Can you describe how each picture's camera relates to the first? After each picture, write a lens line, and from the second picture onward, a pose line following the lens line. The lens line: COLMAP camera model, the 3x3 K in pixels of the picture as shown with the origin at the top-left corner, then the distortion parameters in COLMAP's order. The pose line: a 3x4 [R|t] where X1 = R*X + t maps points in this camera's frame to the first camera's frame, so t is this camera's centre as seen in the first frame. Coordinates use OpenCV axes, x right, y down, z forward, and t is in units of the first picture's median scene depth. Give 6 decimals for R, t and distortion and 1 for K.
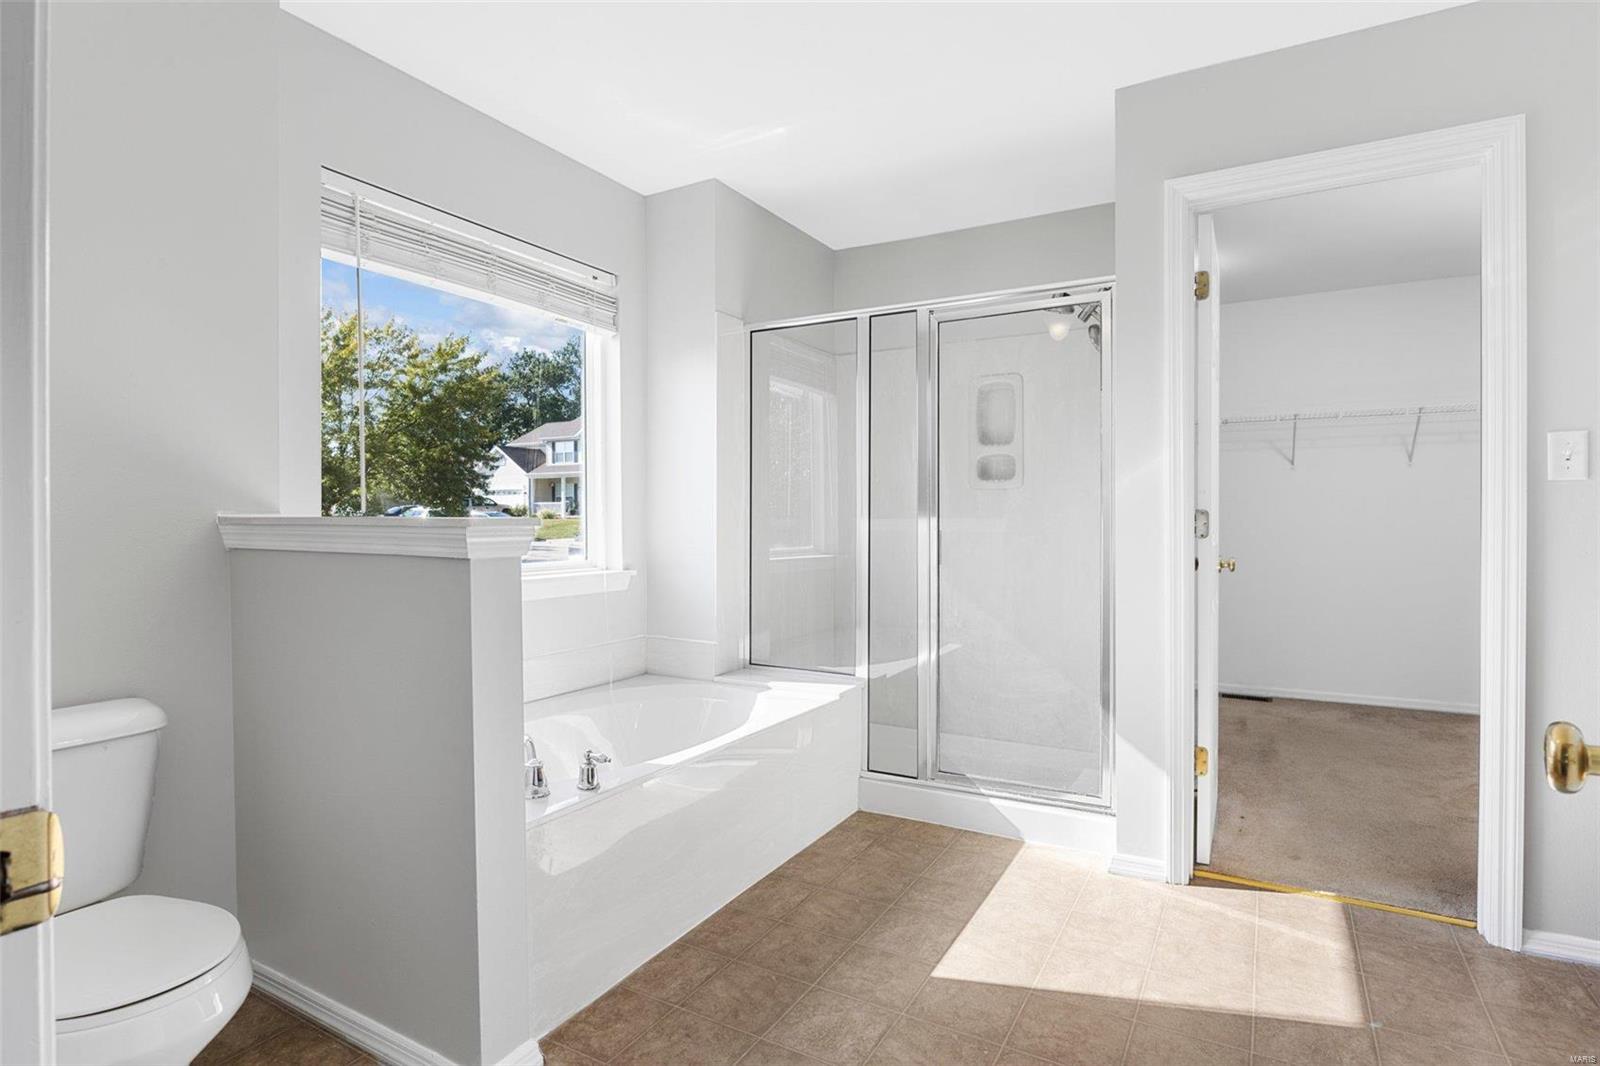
lens RADIAL K [[812.0, 0, 800.2], [0, 812.0, 530.4], [0, 0, 1]] dist [-0.000282, -0.000103]
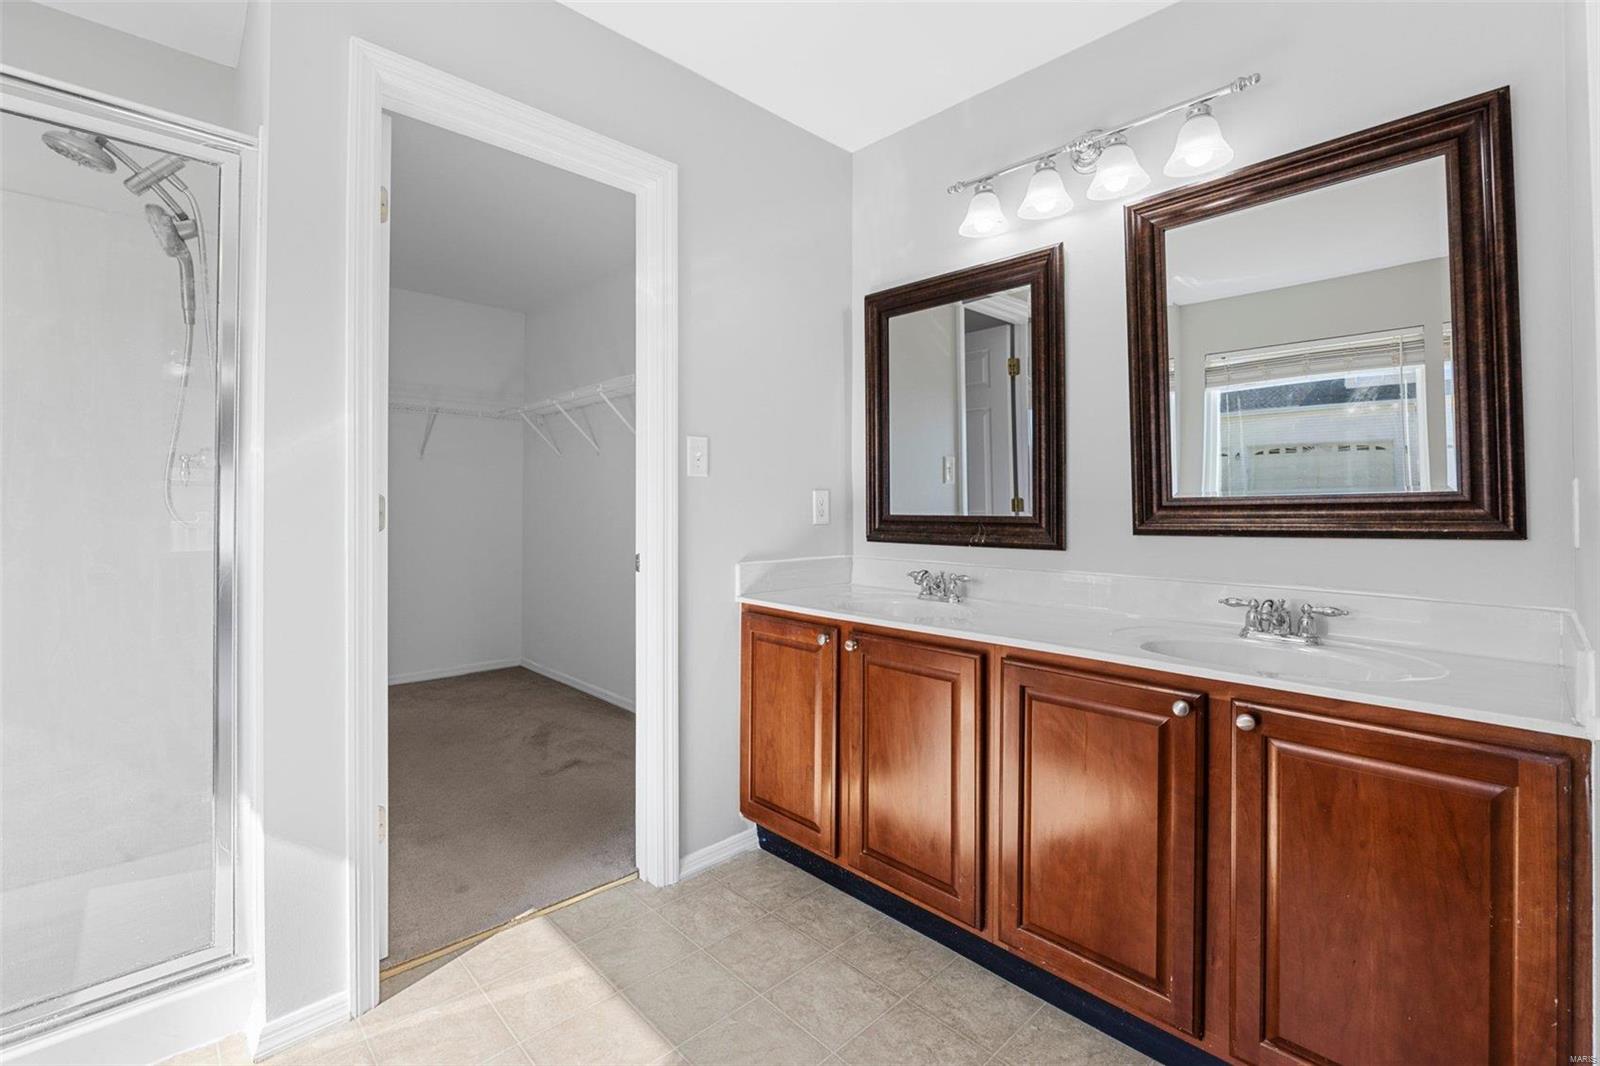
lens RADIAL K [[709.7, 0, 798.4], [0, 709.7, 504.9], [0, 0, 1]] dist [-0.000272, -0.000253]
pose [[0.294469, 0.009602, 0.955613, -0.032835], [0.008770, 0.999880, -0.012749, -0.003853], [-0.955621, 0.012135, 0.294349, 0.486932]]
